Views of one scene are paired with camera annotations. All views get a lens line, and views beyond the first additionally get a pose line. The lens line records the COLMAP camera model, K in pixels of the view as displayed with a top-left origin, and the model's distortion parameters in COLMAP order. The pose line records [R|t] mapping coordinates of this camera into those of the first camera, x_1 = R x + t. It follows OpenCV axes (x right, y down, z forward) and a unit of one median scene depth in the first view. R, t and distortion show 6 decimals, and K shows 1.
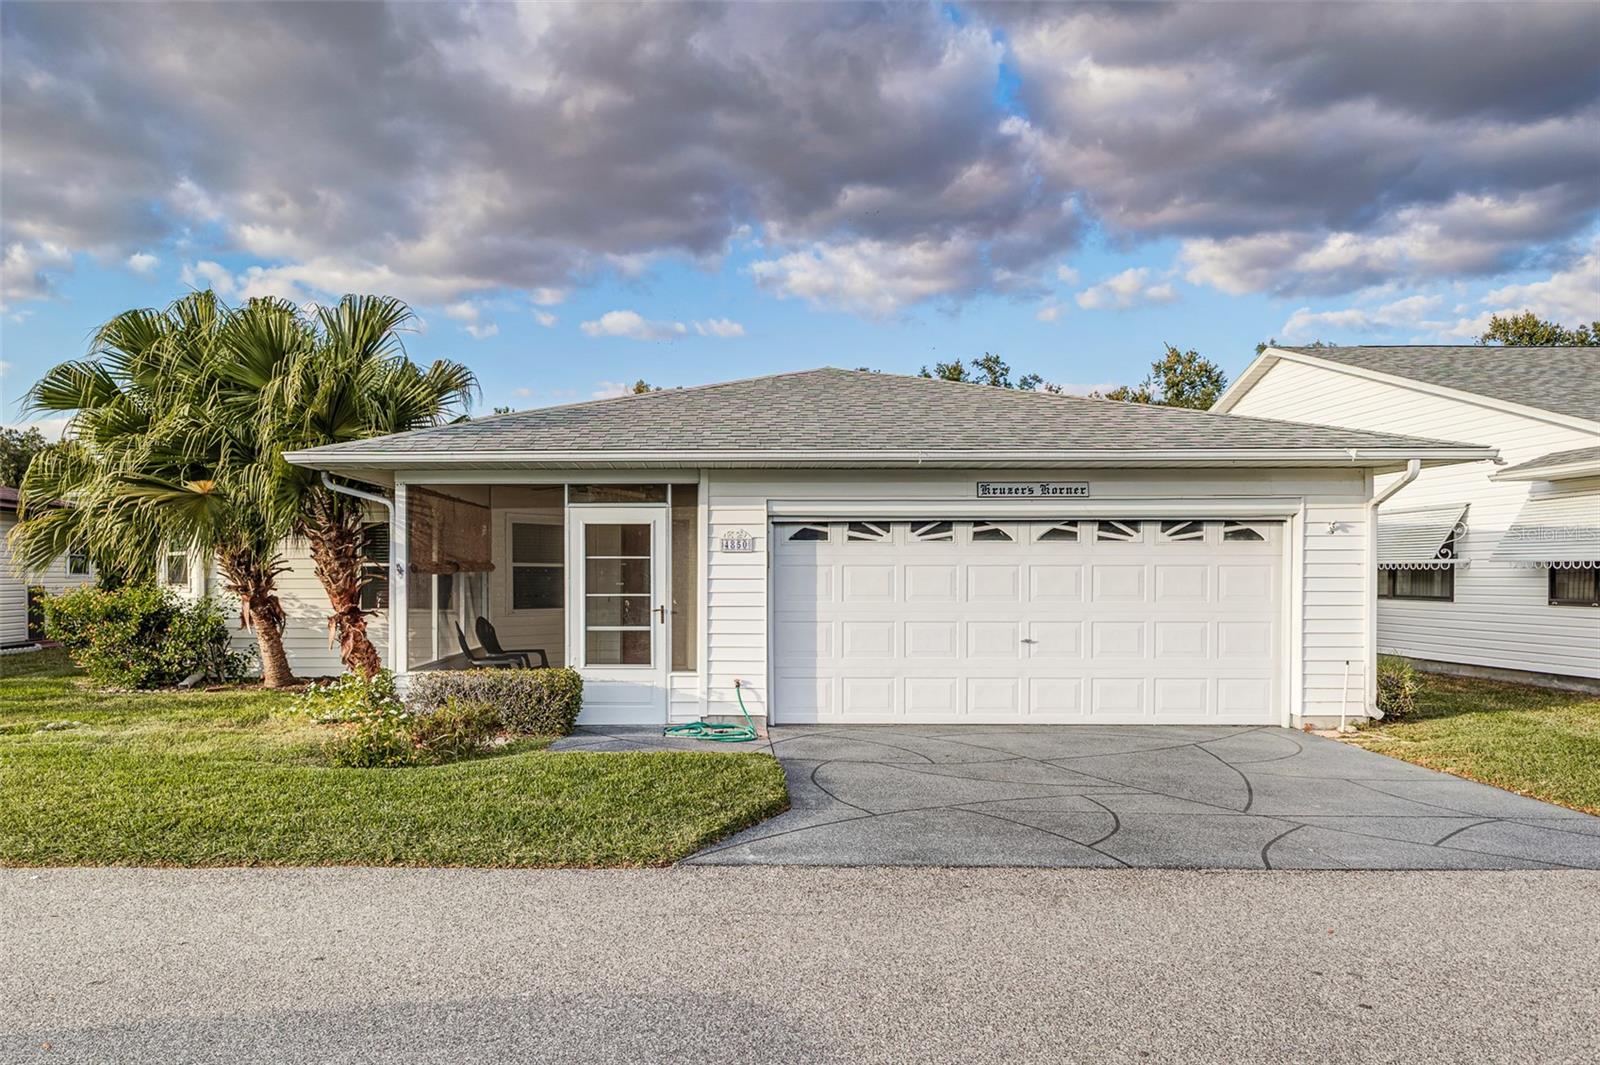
lens RADIAL K [[1011.3, 0, 696.0], [0, 1011.3, 569.8], [0, 0, 1]] dist [0.014538, -0.004998]
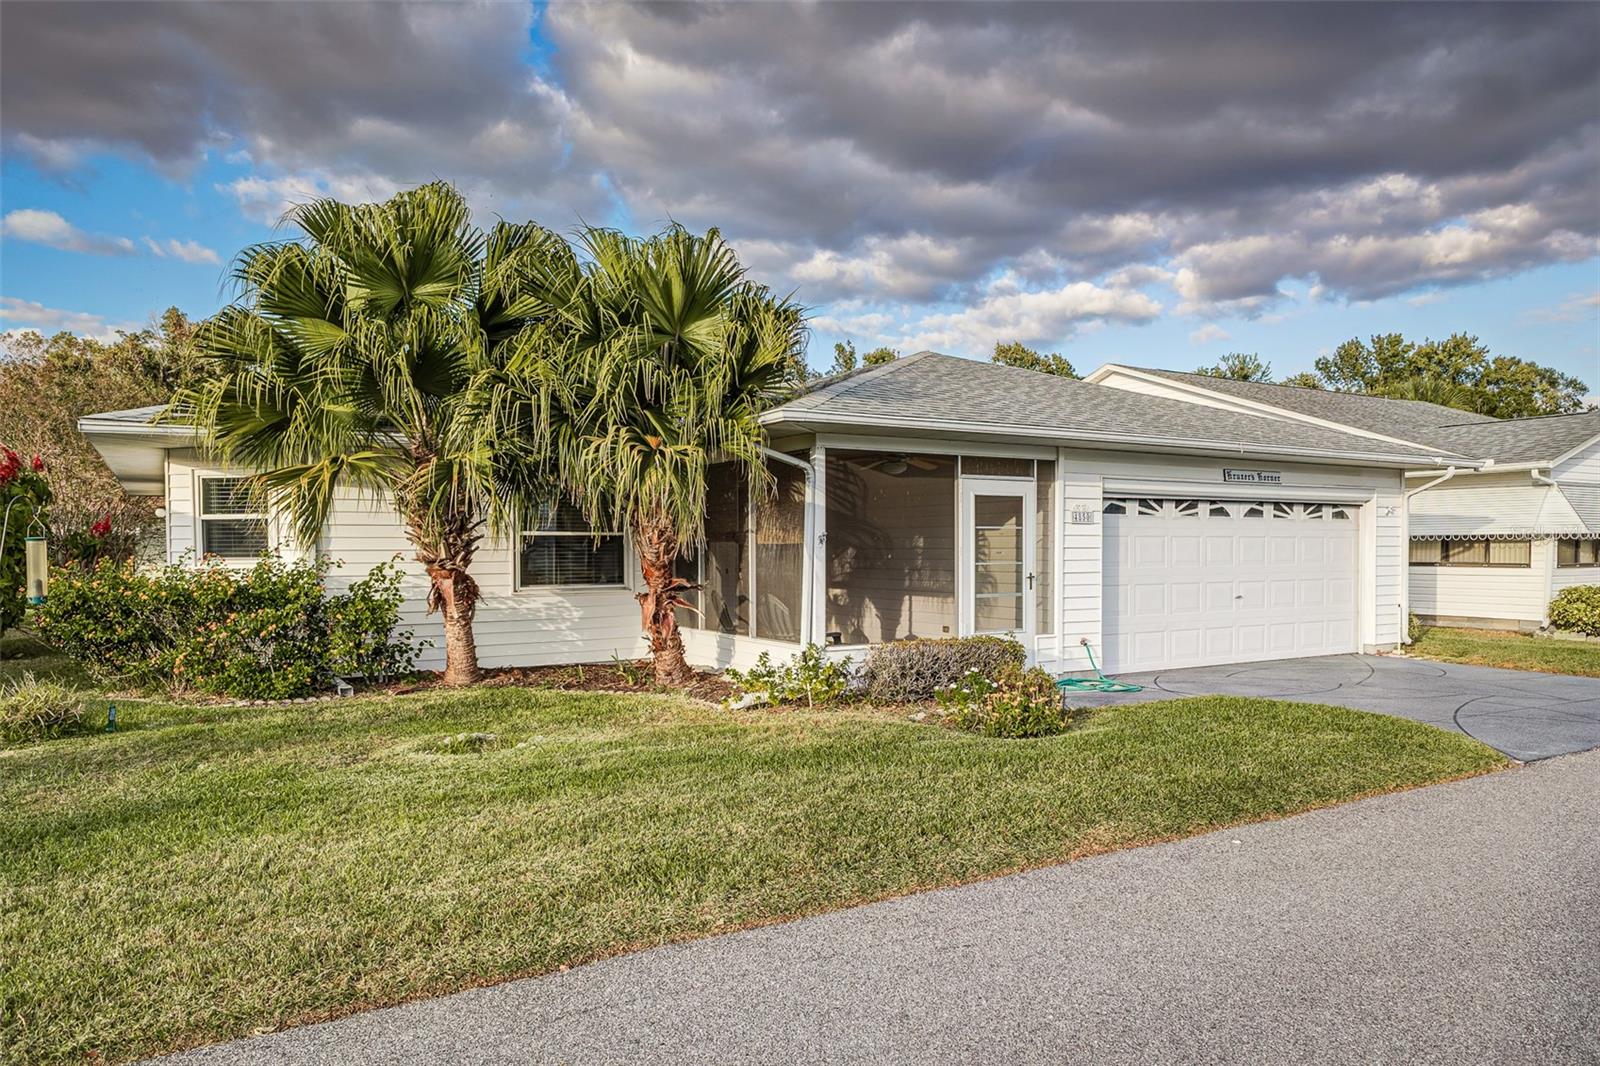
lens RADIAL K [[1057.3, 0, 814.4], [0, 1057.3, 534.2], [0, 0, 1]] dist [0.004371, -0.000165]
pose [[0.848799, 0.005373, 0.528688, -0.804442], [-0.000116, 0.999950, -0.009977, 0.005661], [-0.528715, 0.008407, 0.848758, 0.168600]]
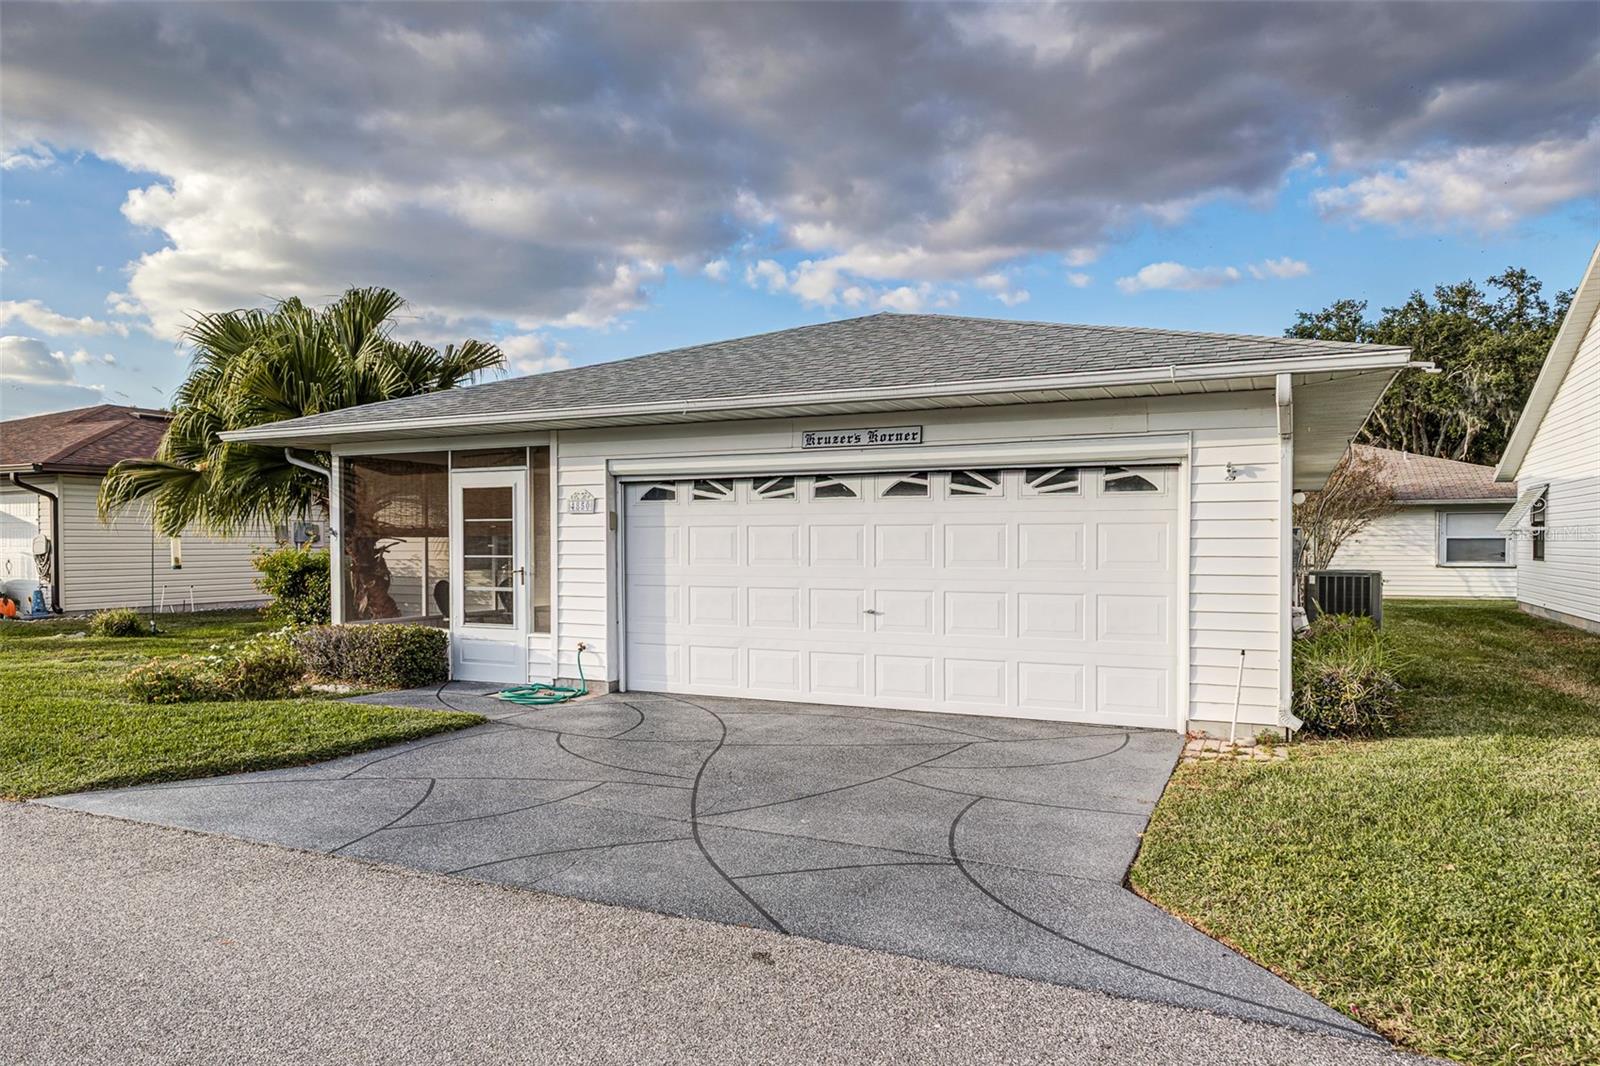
lens RADIAL K [[1009.8, 0, 798.2], [0, 1009.8, 545.9], [0, 0, 1]] dist [0.004452, -0.004945]
pose [[0.914386, 0.001517, -0.404840, 0.617937], [0.001838, 0.999967, 0.007898, 0.006675], [0.404838, -0.007966, 0.914354, 0.183357]]
